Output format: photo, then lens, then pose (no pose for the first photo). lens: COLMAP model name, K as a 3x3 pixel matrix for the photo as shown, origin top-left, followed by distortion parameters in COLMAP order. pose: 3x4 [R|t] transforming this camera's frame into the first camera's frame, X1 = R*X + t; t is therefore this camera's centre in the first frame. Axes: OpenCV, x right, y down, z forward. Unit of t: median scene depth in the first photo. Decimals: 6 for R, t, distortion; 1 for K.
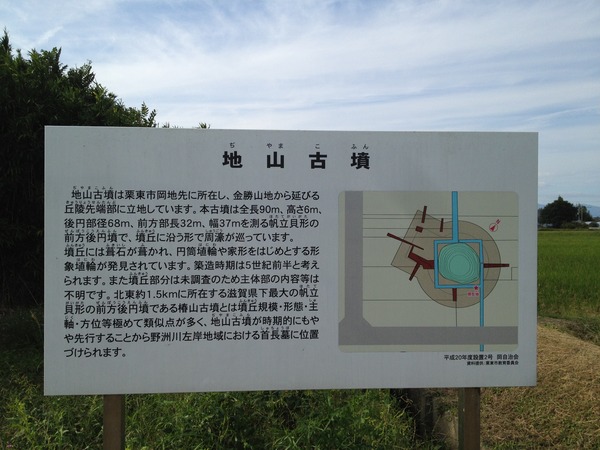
lens RADIAL K [[606.9, 0, 299.2], [0, 606.9, 230.1], [0, 0, 1]] dist [0.062192, 0.000000]
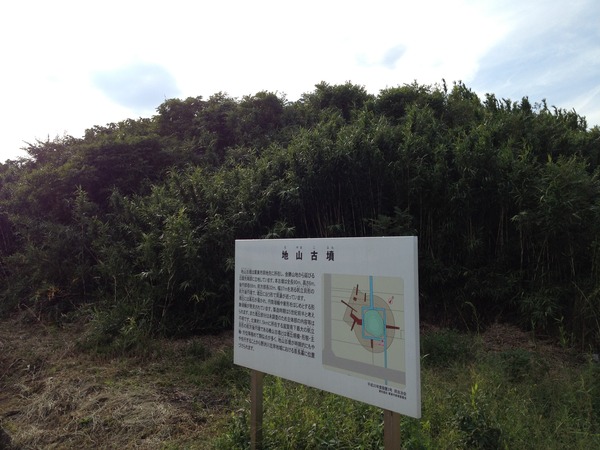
lens RADIAL K [[606.9, 0, 299.3], [0, 606.9, 223.2], [0, 0, 1]] dist [0.062192, 0.000000]
pose [[0.533730, -0.031852, -0.845055, 1.505728], [-0.004129, 0.999180, -0.040269, -0.138361], [0.845645, 0.024981, 0.533161, 0.023472]]
